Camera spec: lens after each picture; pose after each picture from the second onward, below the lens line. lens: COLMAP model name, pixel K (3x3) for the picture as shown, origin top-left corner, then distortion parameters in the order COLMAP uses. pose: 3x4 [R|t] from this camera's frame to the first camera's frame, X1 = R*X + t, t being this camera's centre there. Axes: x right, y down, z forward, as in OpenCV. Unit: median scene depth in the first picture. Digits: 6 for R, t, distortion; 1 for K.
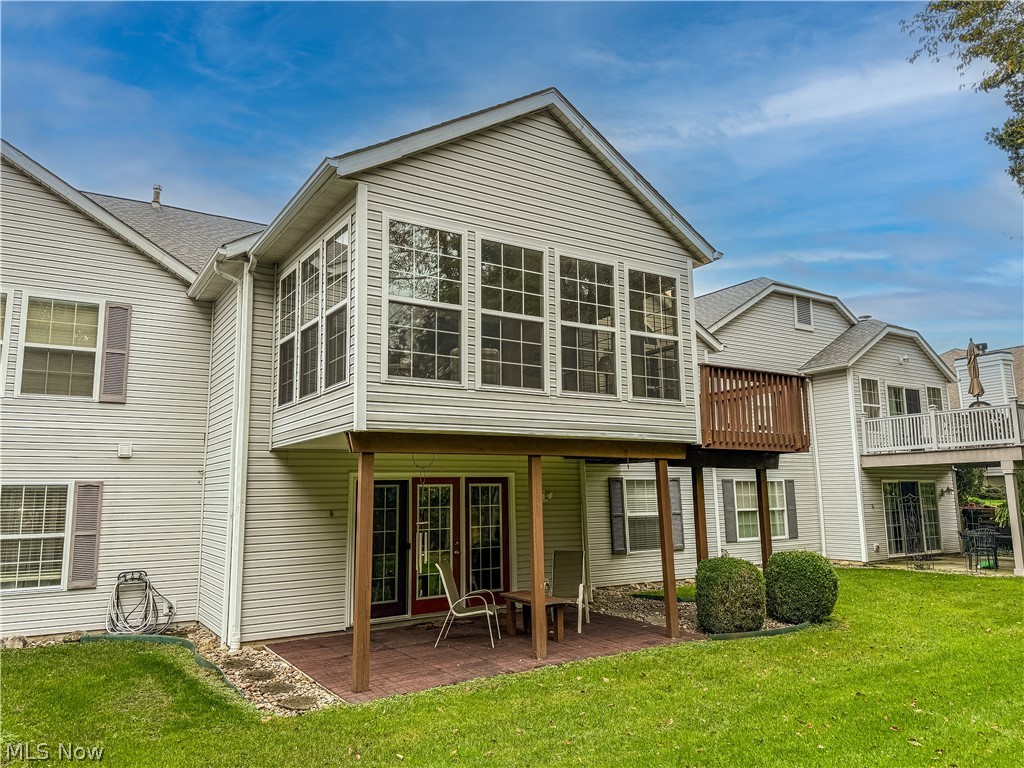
lens RADIAL K [[726.2, 0, 510.8], [0, 726.2, 384.0], [0, 0, 1]] dist [0.074876, -0.002024]
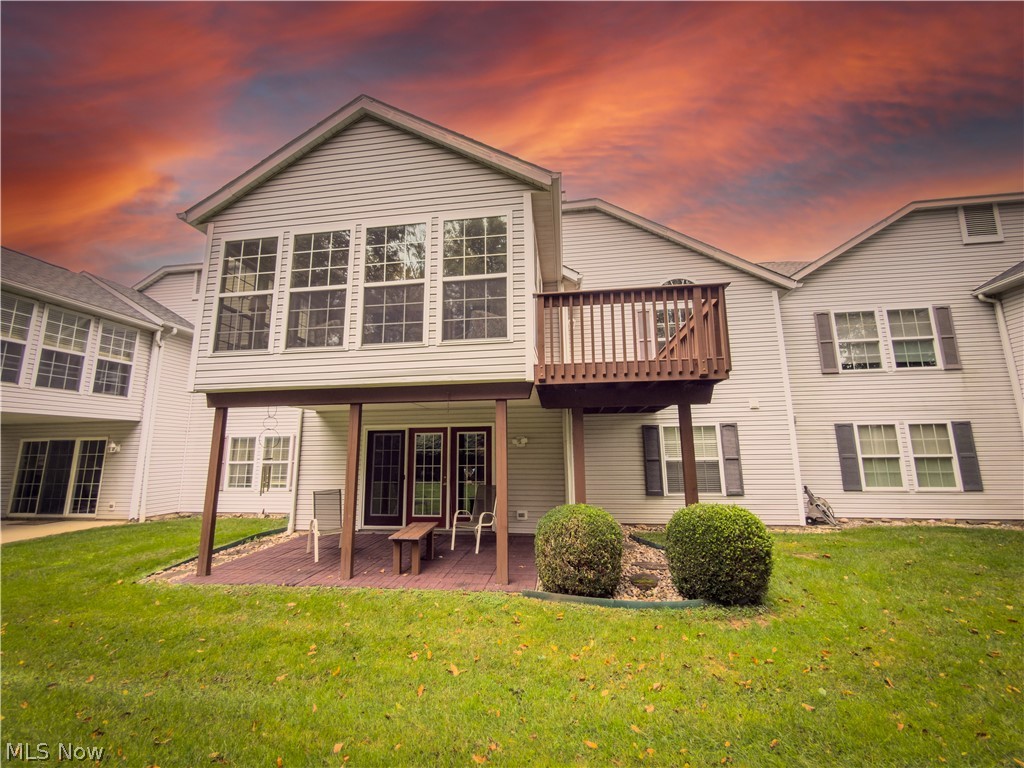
lens RADIAL K [[410.1, 0, 511.2], [0, 410.1, 384.7], [0, 0, 1]] dist [0.003480, 0.000409]
pose [[0.755281, -0.102432, -0.647347, 0.504726], [0.100482, 0.994132, -0.040070, 0.093224], [0.647653, -0.034782, 0.761141, 0.516374]]
